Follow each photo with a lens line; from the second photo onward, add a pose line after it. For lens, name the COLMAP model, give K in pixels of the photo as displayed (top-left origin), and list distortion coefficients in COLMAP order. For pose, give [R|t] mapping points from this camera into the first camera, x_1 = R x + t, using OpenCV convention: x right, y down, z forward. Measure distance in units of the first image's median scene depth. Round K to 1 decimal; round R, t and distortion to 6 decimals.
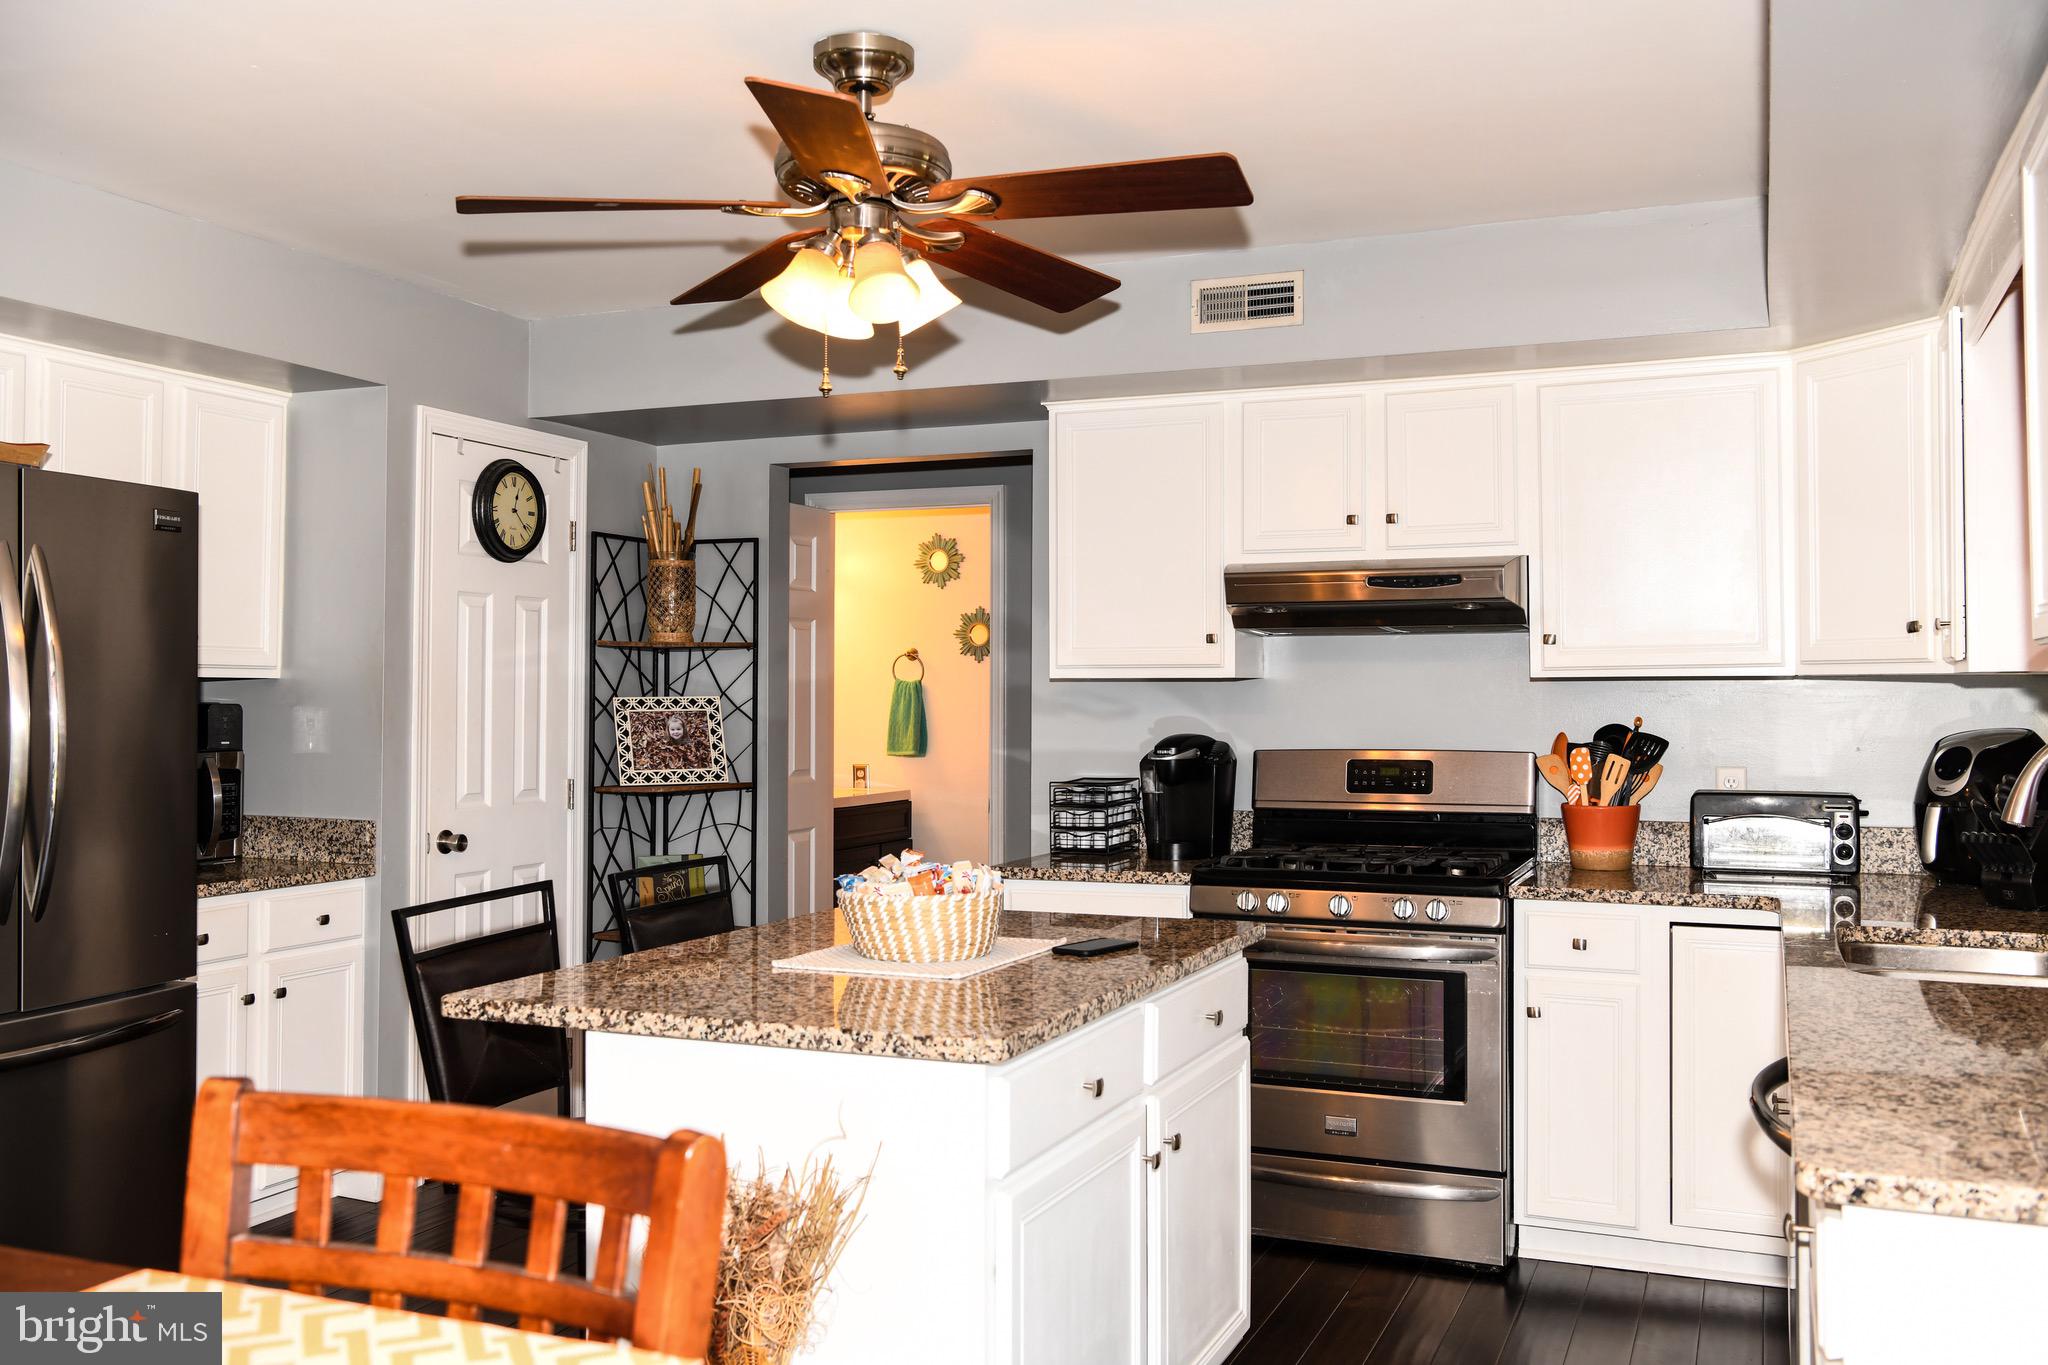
lens RADIAL K [[1764.1, 0, 1021.8], [0, 1764.1, 676.9], [0, 0, 1]] dist [-0.015765, 0.006784]
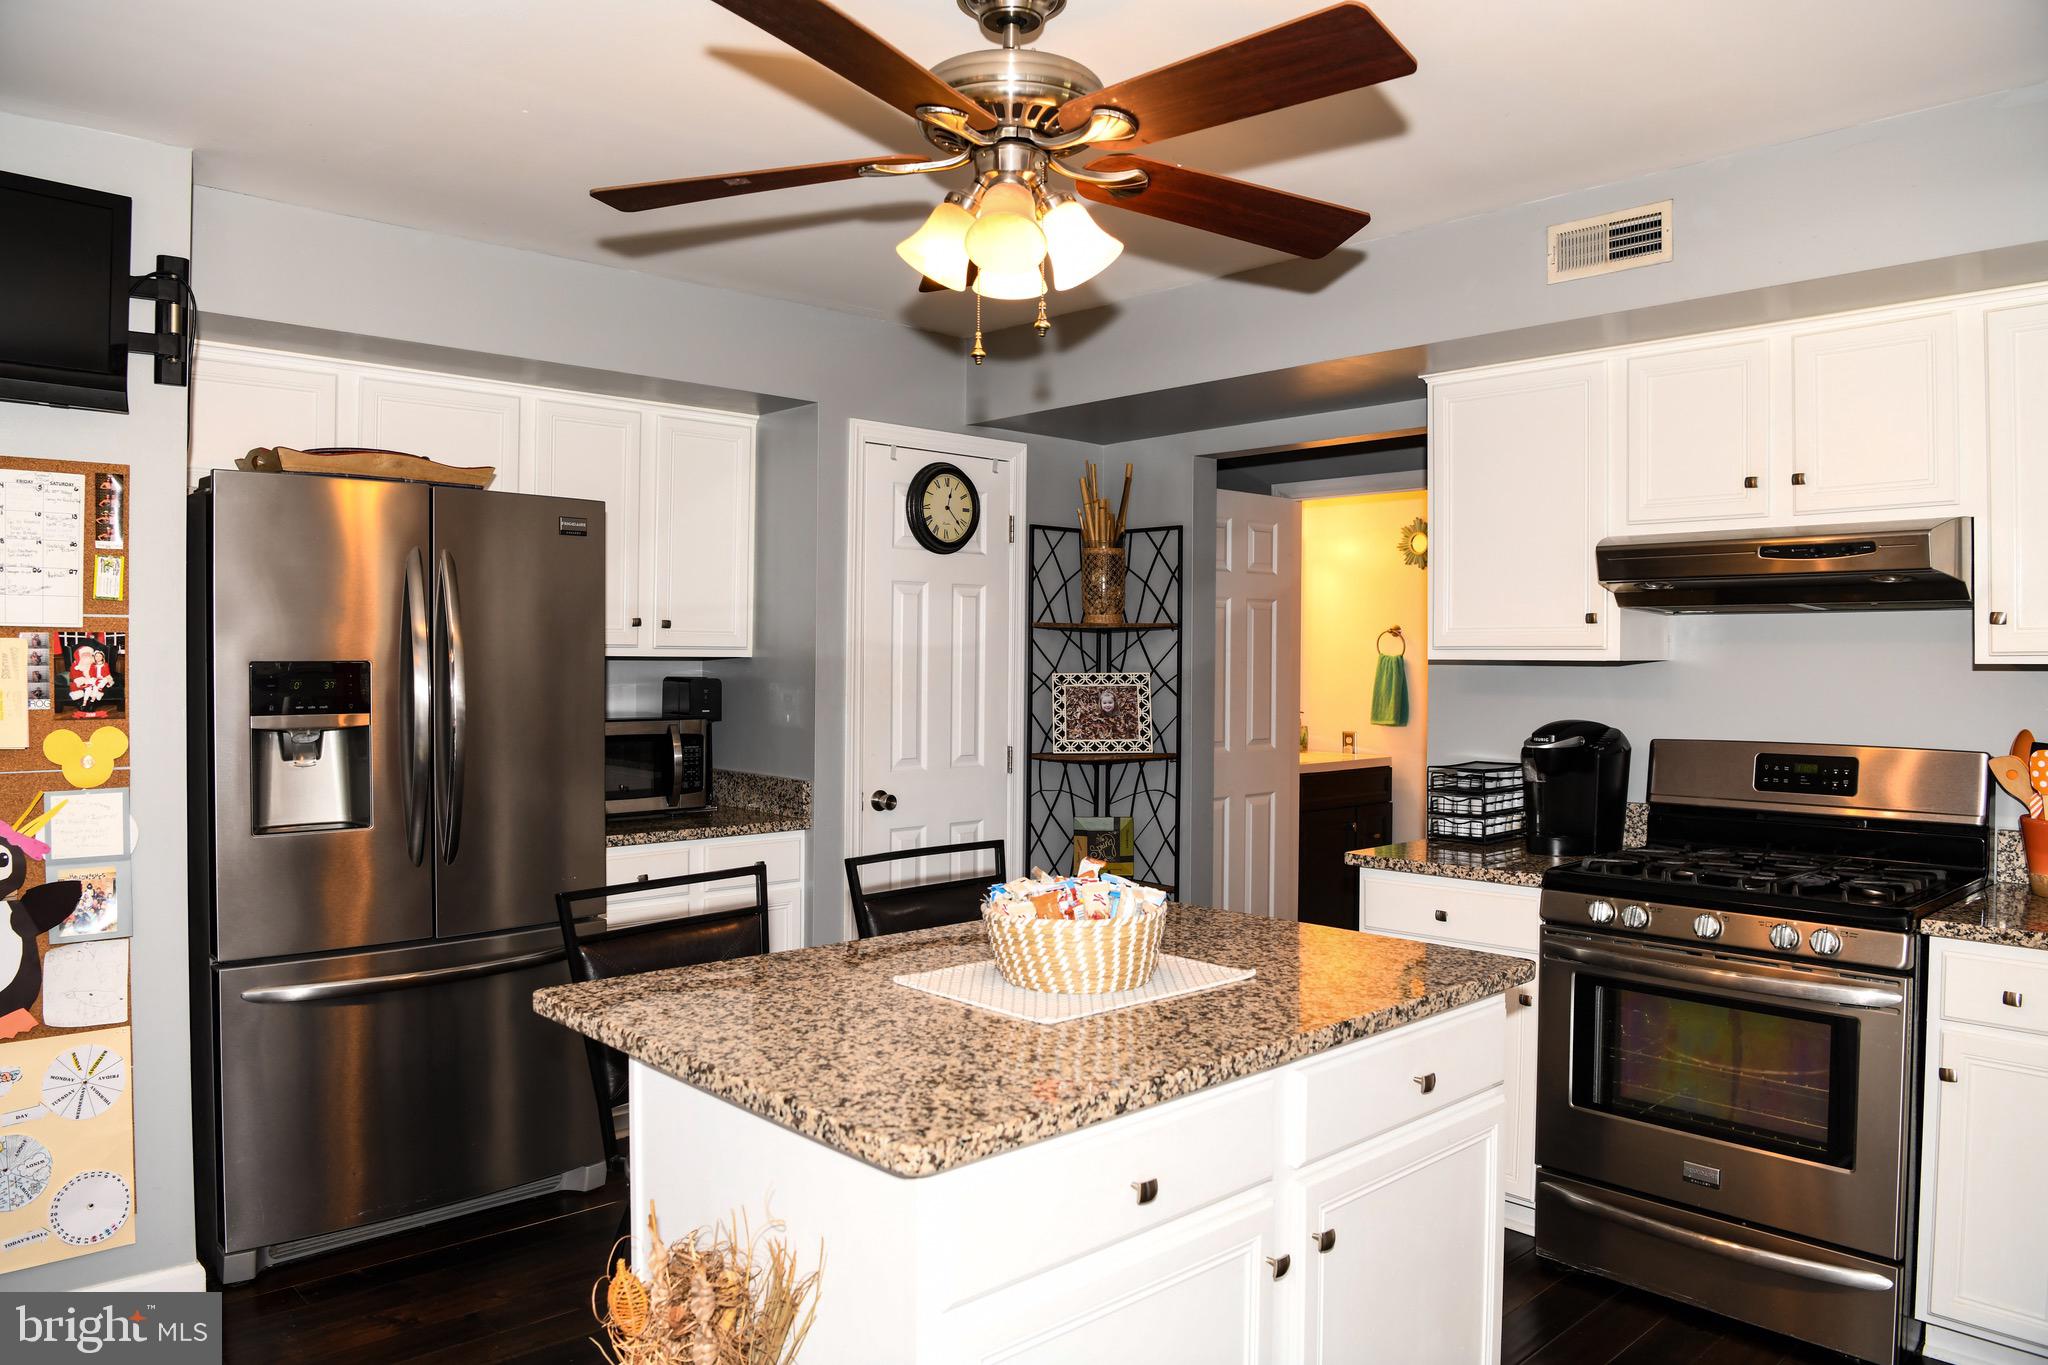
lens RADIAL K [[1403.3, 0, 1020.4], [0, 1403.3, 674.8], [0, 0, 1]] dist [-0.069258, 0.014775]
pose [[0.912311, 0.009095, -0.409397, 0.139169], [-0.000048, 0.999756, 0.022105, -0.008727], [0.409498, -0.020147, 0.912088, 0.228231]]
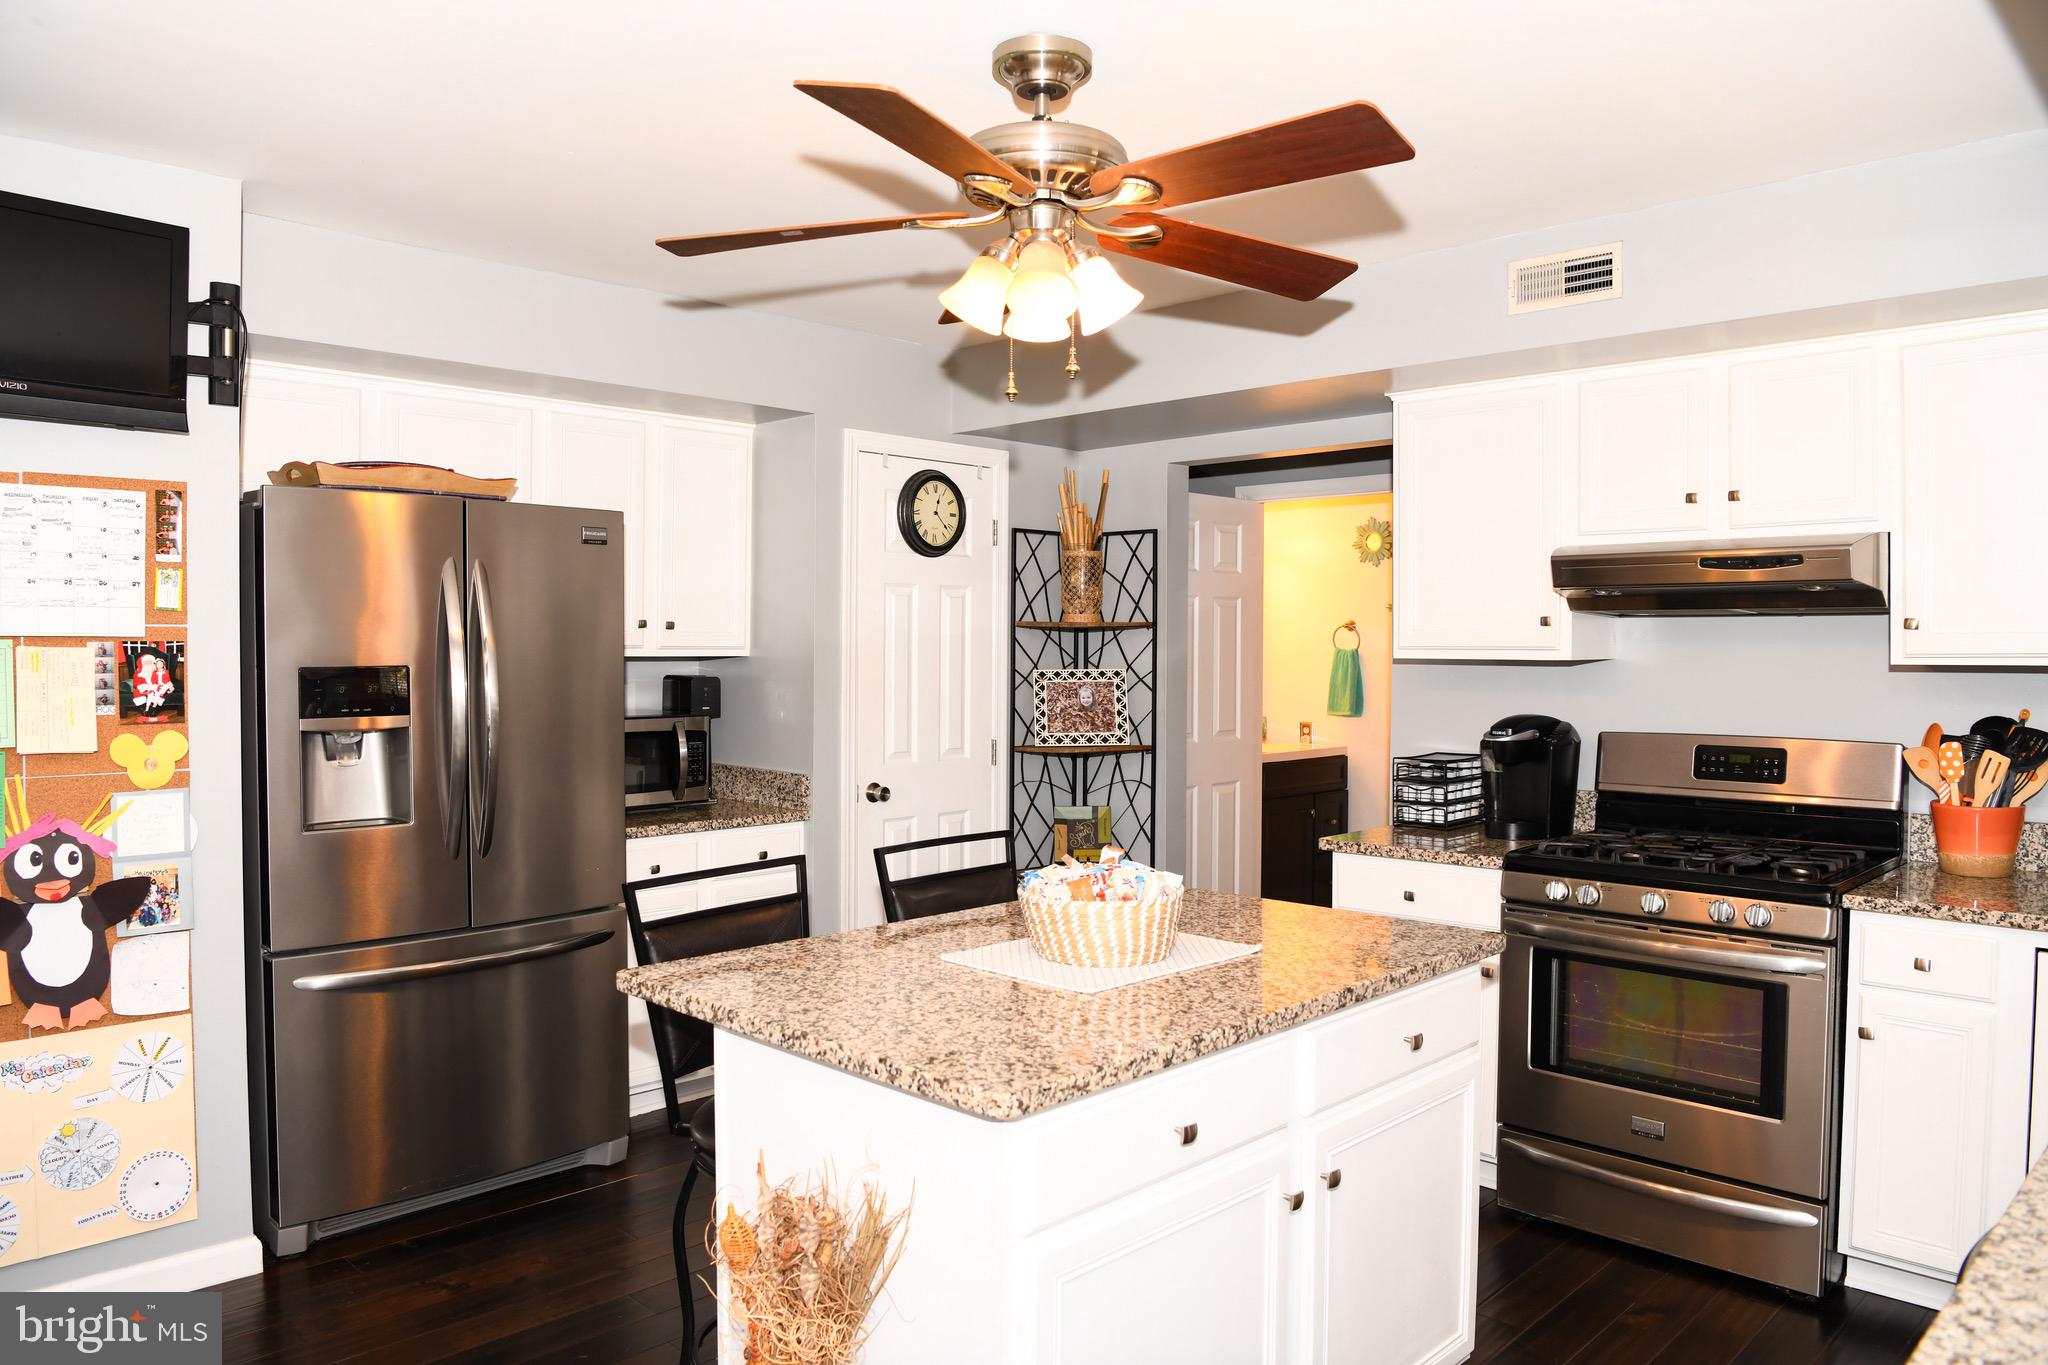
lens RADIAL K [[1403.3, 0, 1021.5], [0, 1403.3, 675.3], [0, 0, 1]] dist [-0.069258, 0.014775]
pose [[0.929123, 0.009605, -0.369645, 0.129318], [0.002323, 0.999491, 0.031812, -0.017728], [0.369763, -0.030416, 0.928628, 0.166411]]
